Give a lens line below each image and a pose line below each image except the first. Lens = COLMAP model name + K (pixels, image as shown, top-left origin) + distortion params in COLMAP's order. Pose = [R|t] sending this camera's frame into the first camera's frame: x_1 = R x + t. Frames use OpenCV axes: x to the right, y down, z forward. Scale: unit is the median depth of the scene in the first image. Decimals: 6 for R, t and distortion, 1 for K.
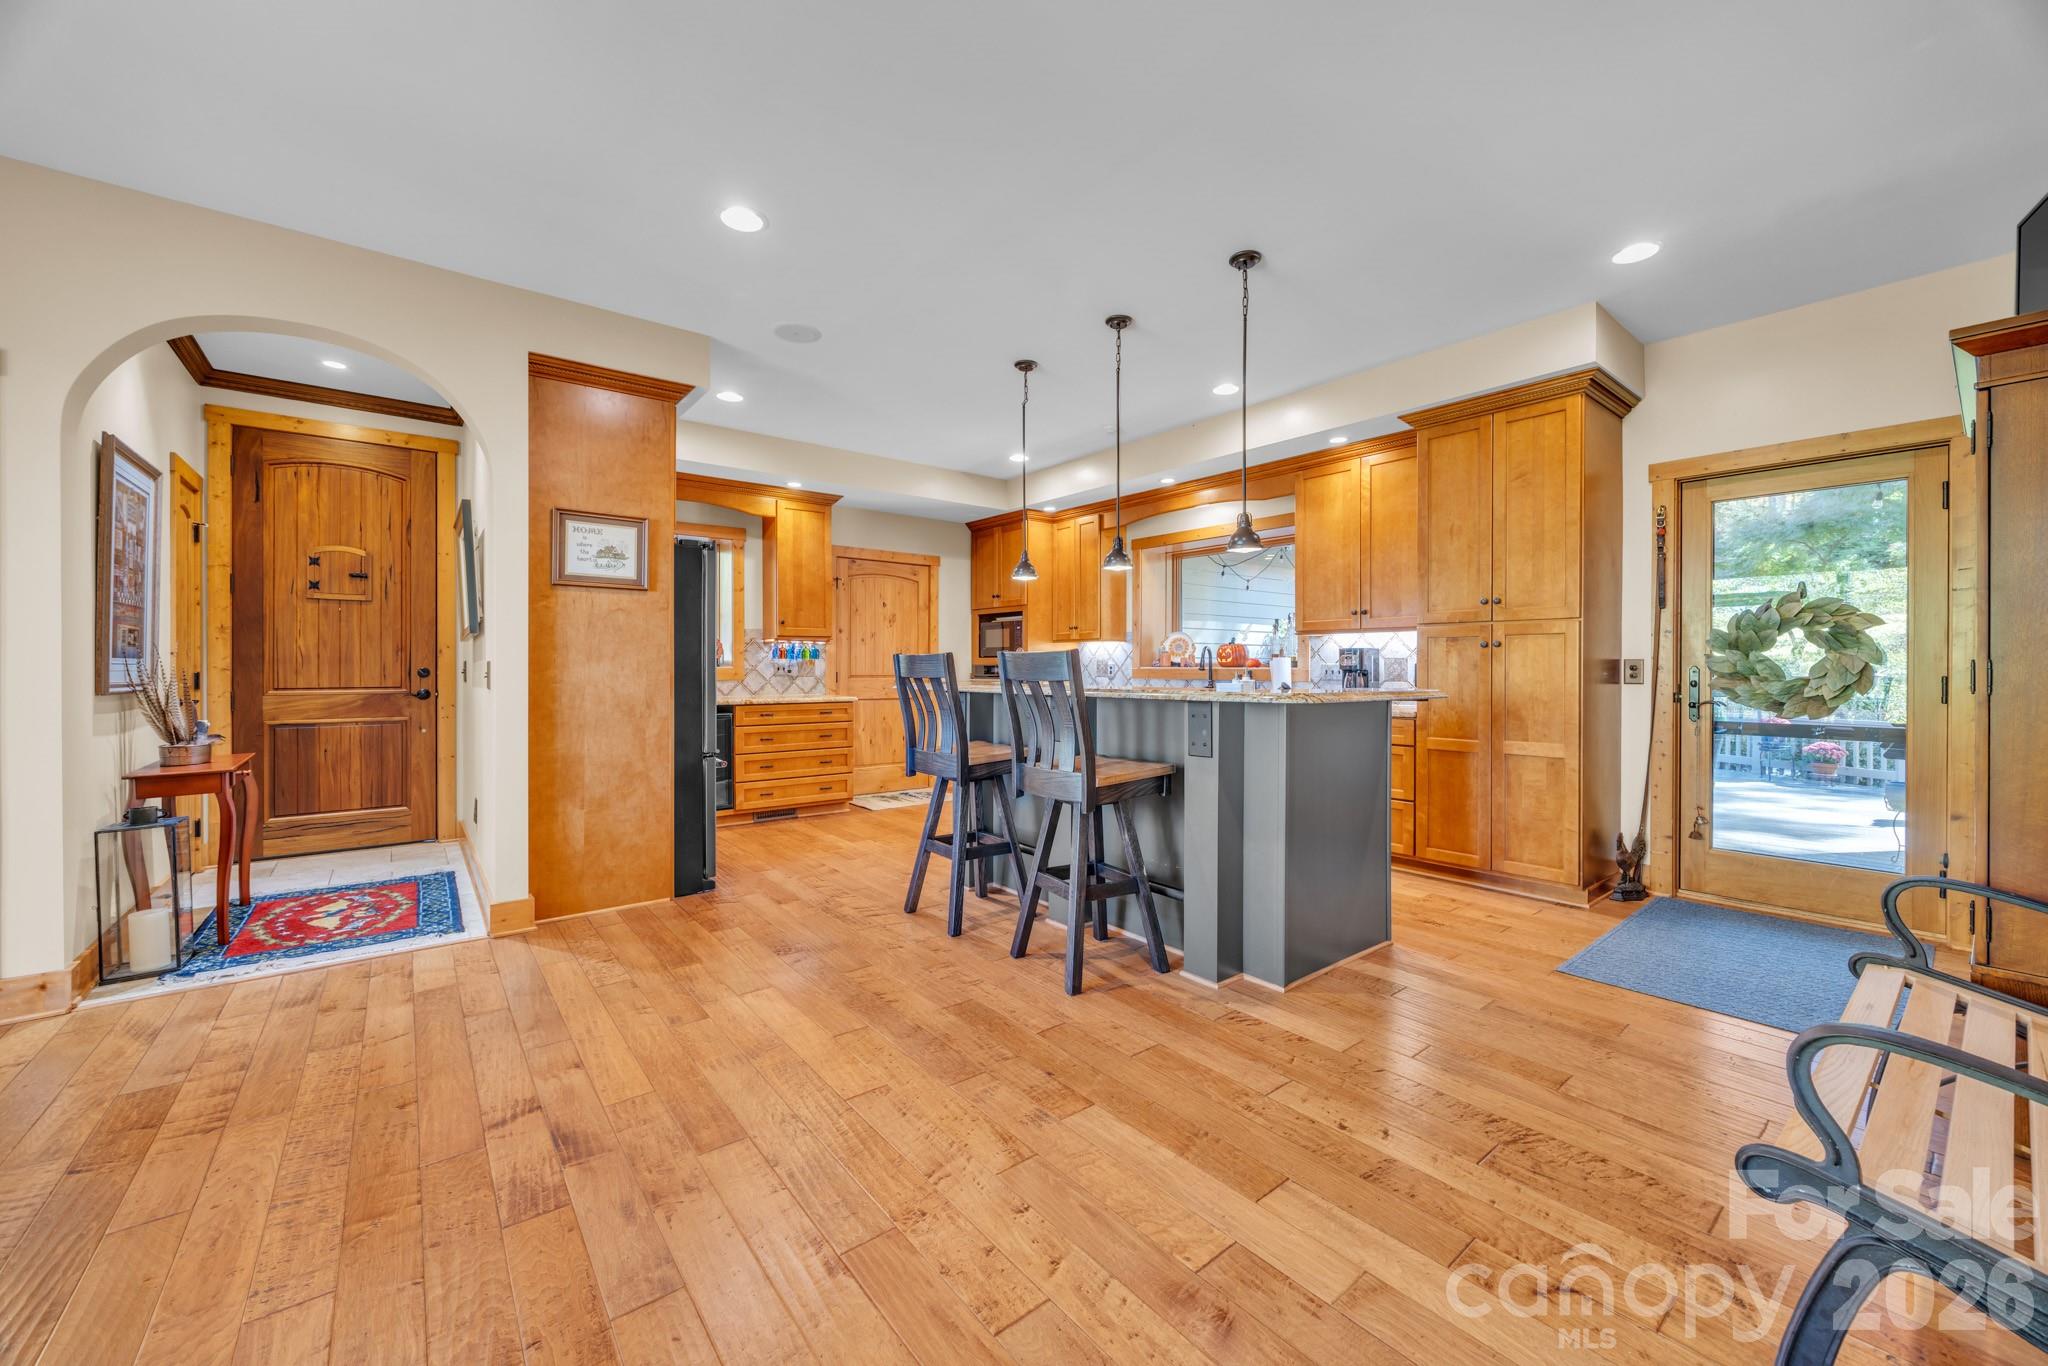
lens RADIAL K [[783.0, 0, 1016.5], [0, 783.0, 668.0], [0, 0, 1]] dist [0.000647, -0.000461]
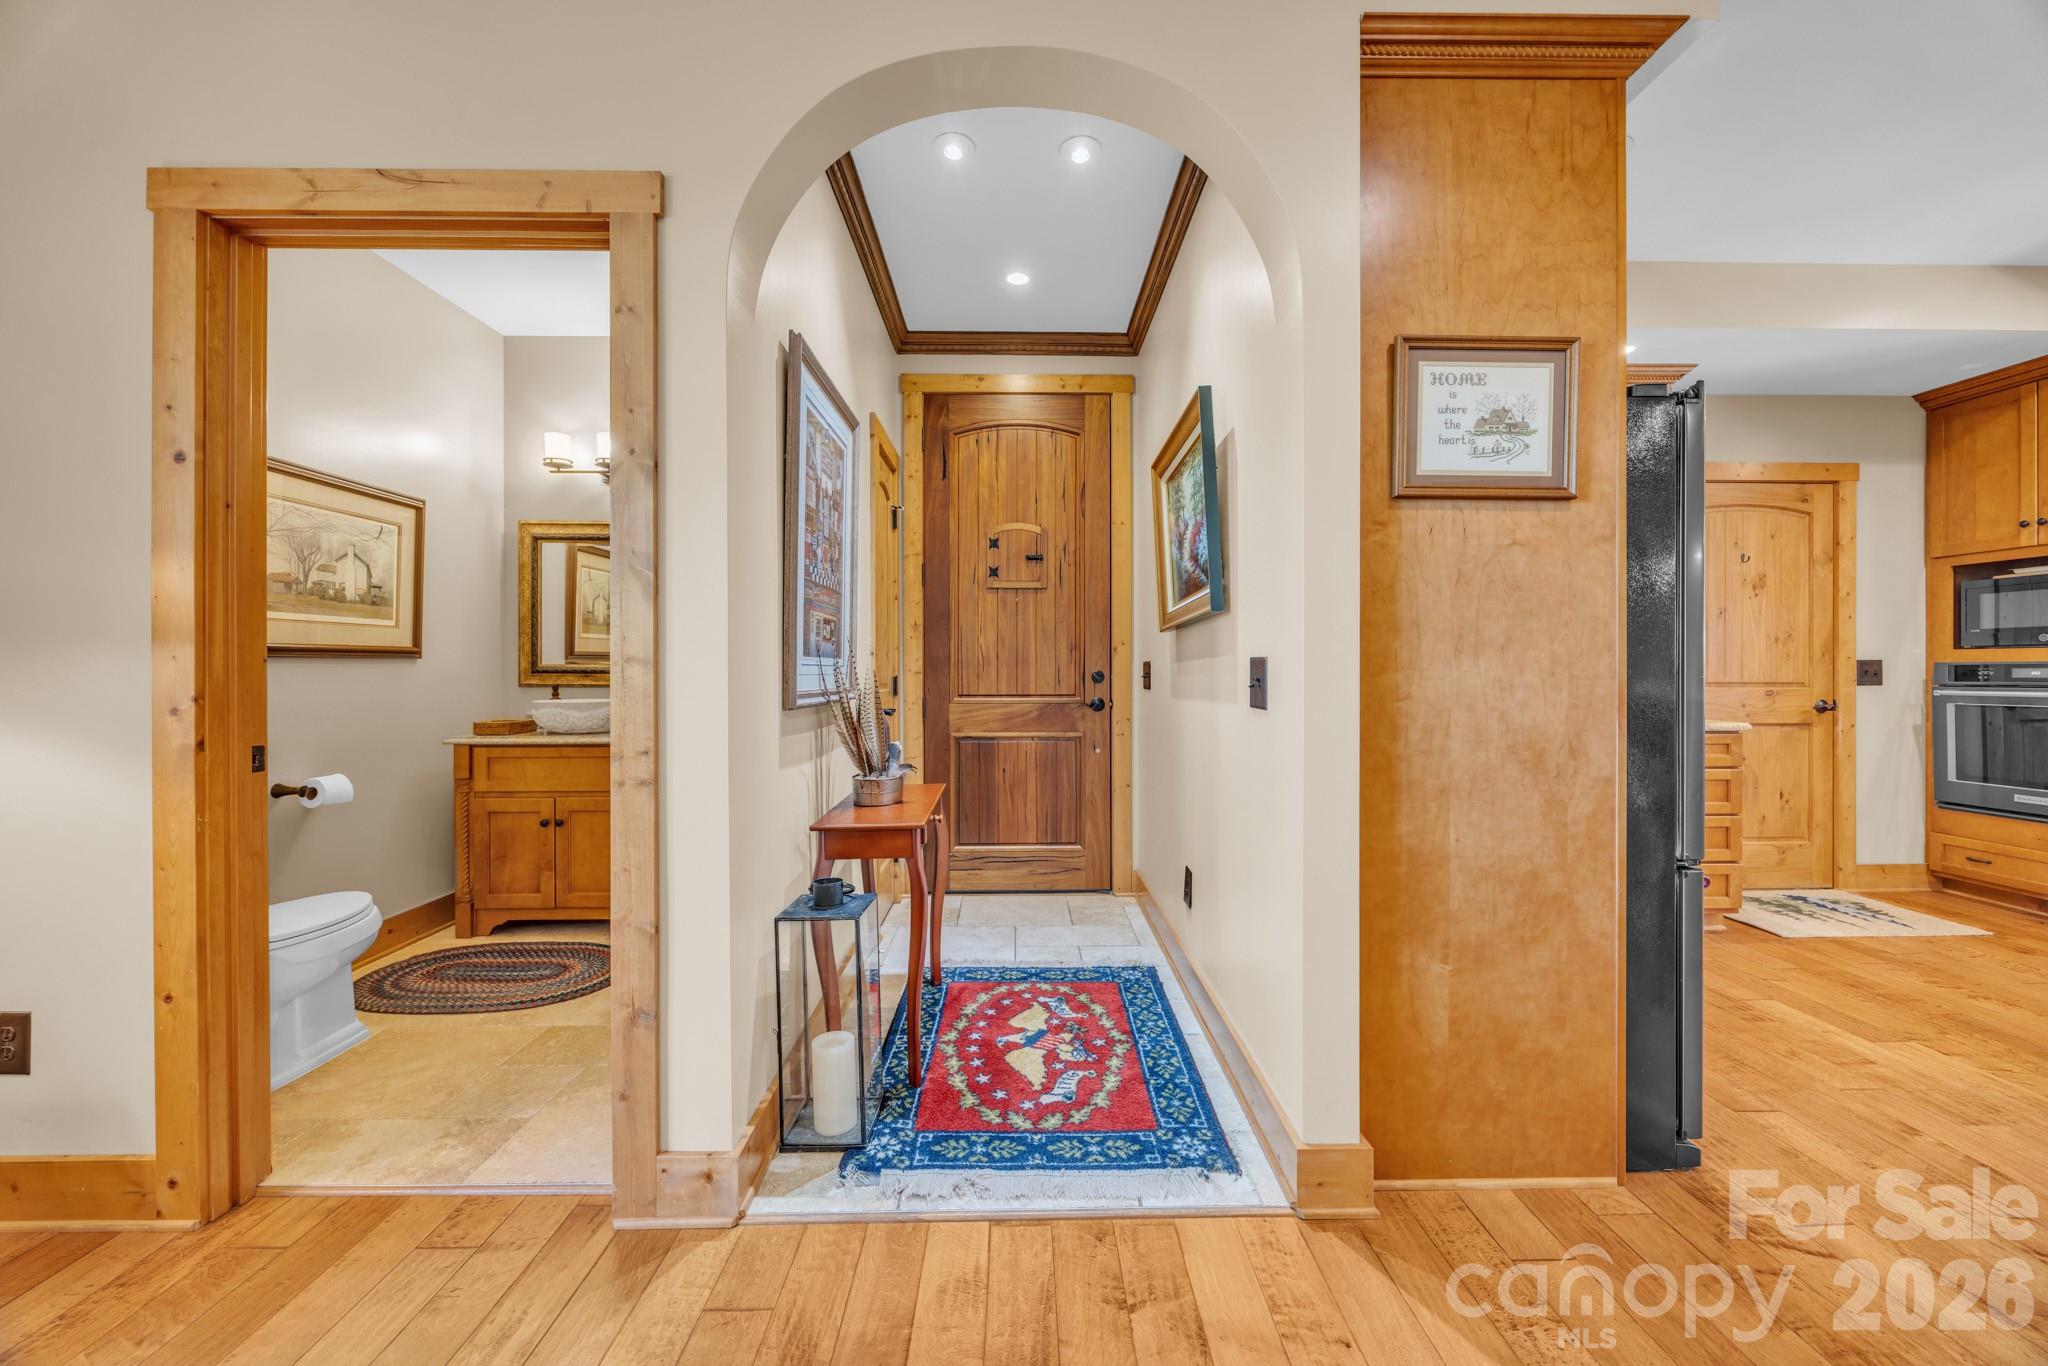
lens RADIAL K [[783.0, 0, 1041.1], [0, 783.0, 671.2], [0, 0, 1]] dist [0.000647, -0.000461]
pose [[0.803418, -0.001571, -0.595413, -0.441818], [0.001625, 0.999999, -0.000446, 0.000920], [0.595413, -0.000609, 0.803419, 0.441914]]
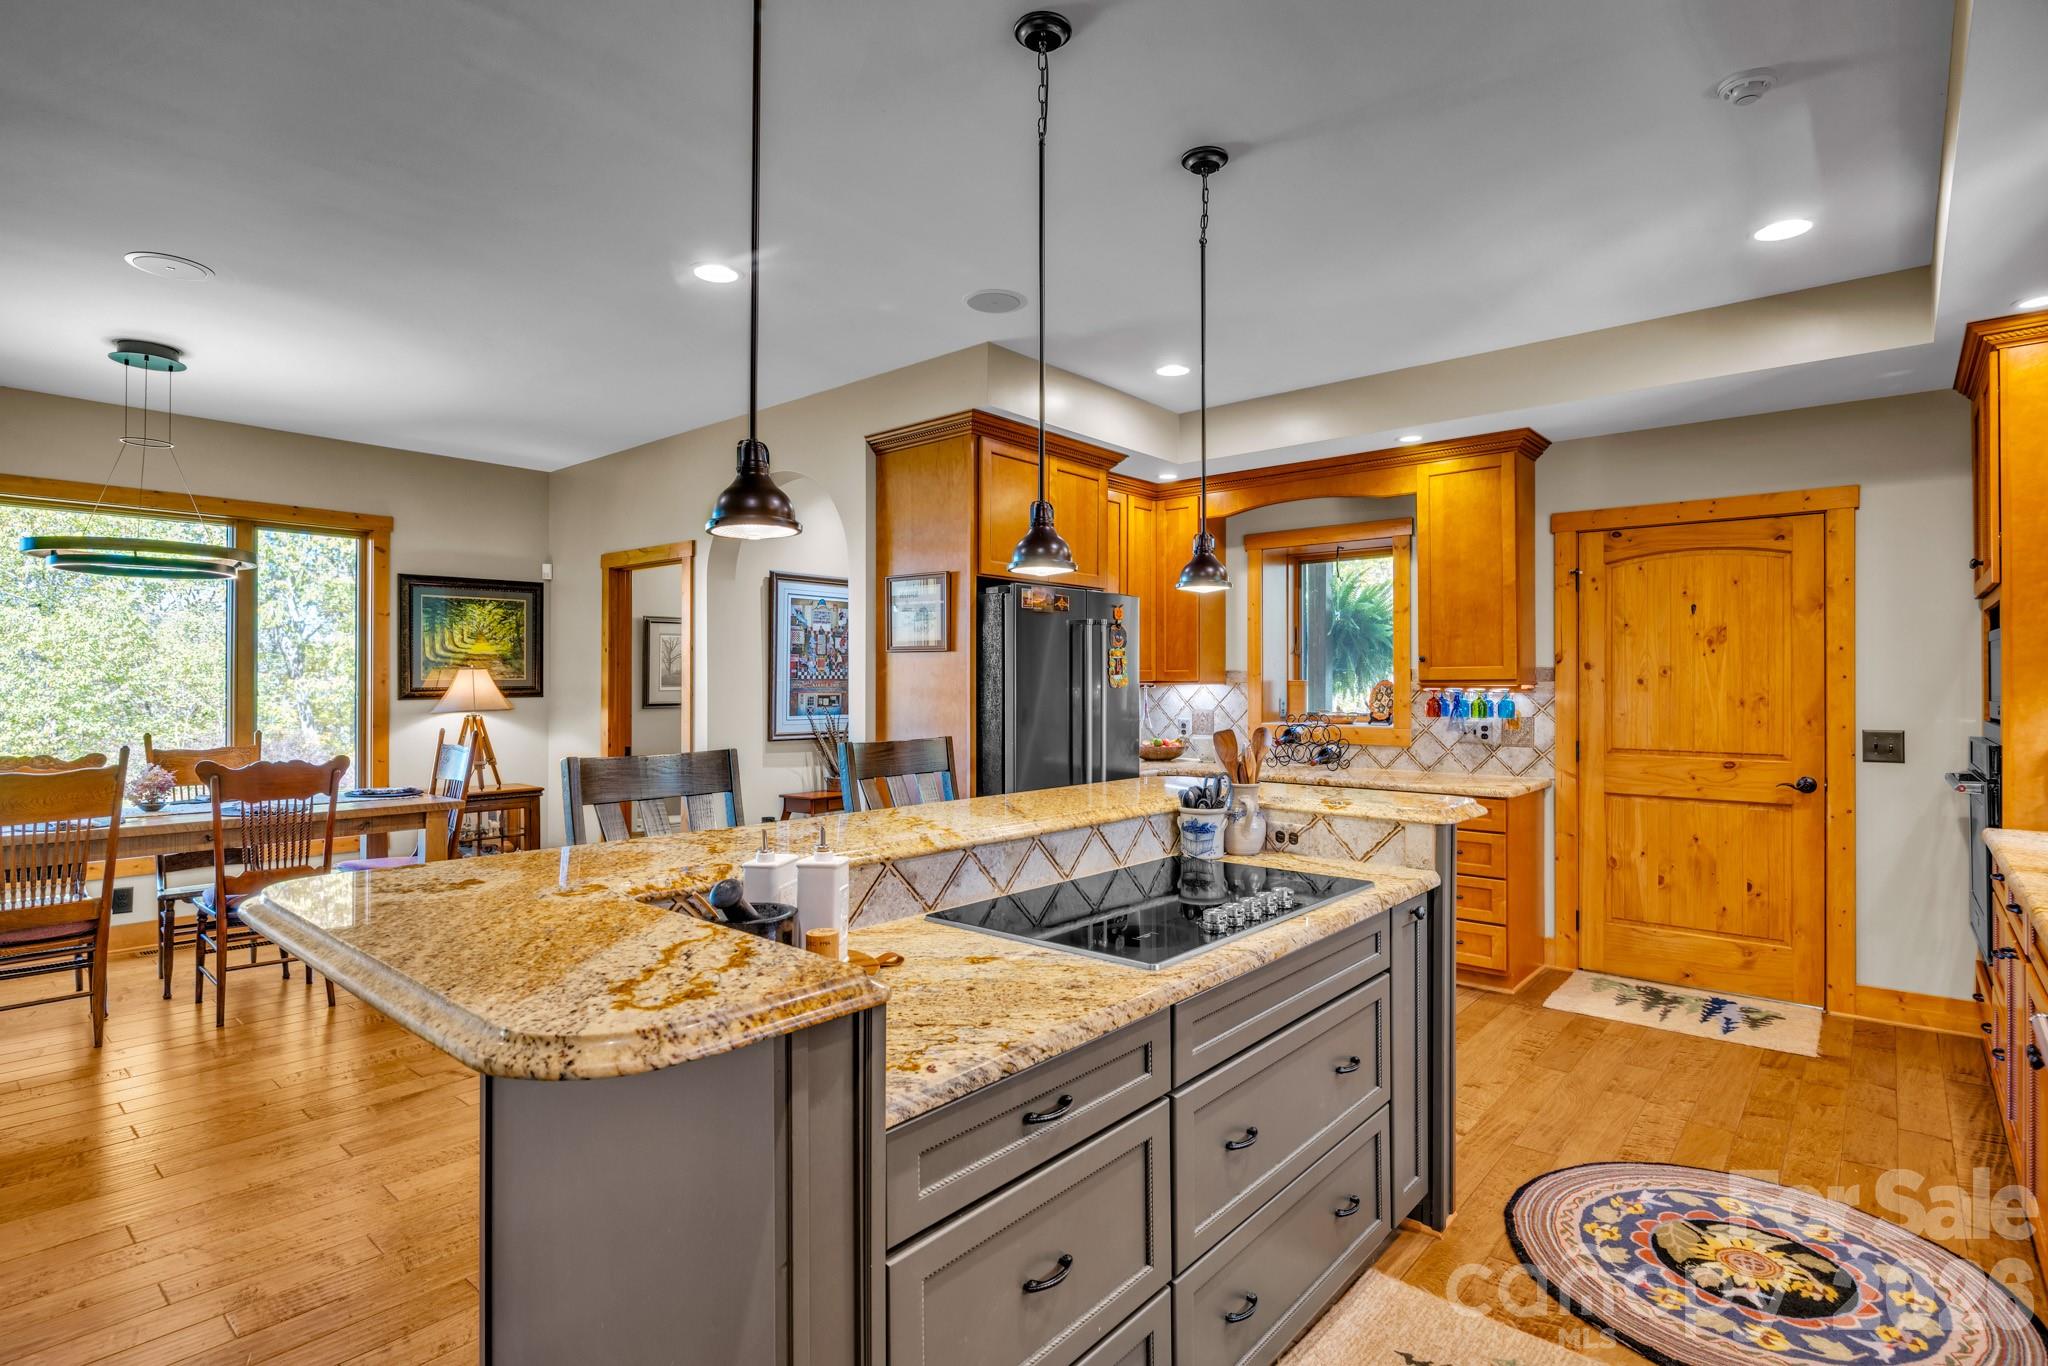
lens RADIAL K [[998.0, 0, 1028.2], [0, 998.0, 682.9], [0, 0, 1]] dist [-0.002709, -0.000018]
pose [[0.207107, -0.005449, -0.978303, 0.664823], [-0.003494, 0.999974, -0.006309, -0.052879], [0.978312, 0.004725, 0.207082, 0.837125]]
